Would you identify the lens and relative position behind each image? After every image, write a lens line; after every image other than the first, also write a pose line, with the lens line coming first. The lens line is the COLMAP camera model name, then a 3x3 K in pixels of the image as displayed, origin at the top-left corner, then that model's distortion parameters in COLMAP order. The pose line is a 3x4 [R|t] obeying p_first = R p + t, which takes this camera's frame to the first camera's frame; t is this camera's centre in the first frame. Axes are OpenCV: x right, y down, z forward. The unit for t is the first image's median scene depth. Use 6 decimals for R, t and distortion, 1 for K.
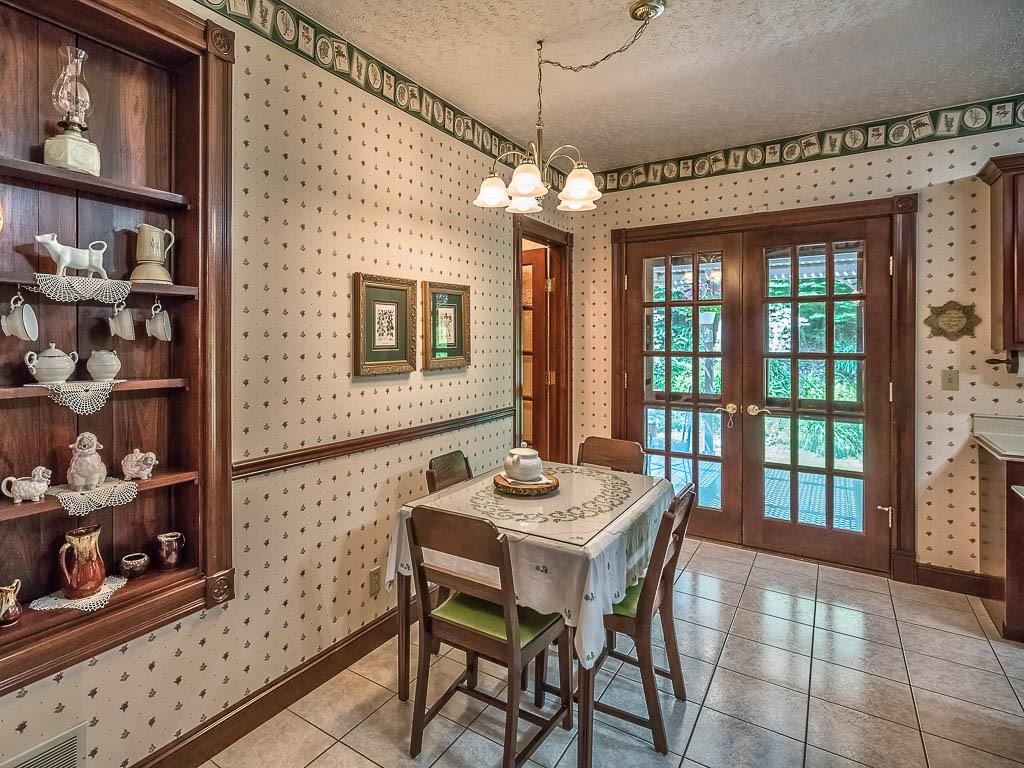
lens RADIAL K [[520.0, 0, 470.9], [0, 520.0, 337.8], [0, 0, 1]] dist [0.003973, 0.005470]
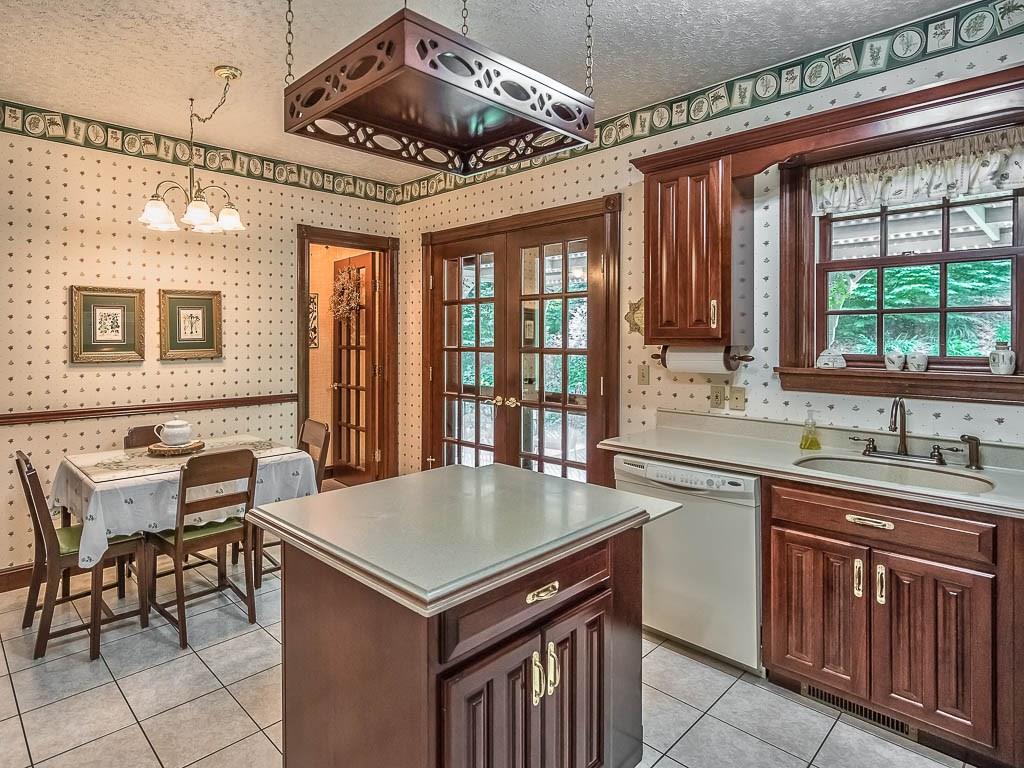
lens RADIAL K [[544.8, 0, 454.7], [0, 544.8, 336.9], [0, 0, 1]] dist [0.001828, 0.004348]
pose [[0.976437, 0.000358, -0.215800, 0.813954], [0.001099, 0.999977, 0.006631, -0.001029], [0.215798, -0.006712, 0.976415, -0.122089]]
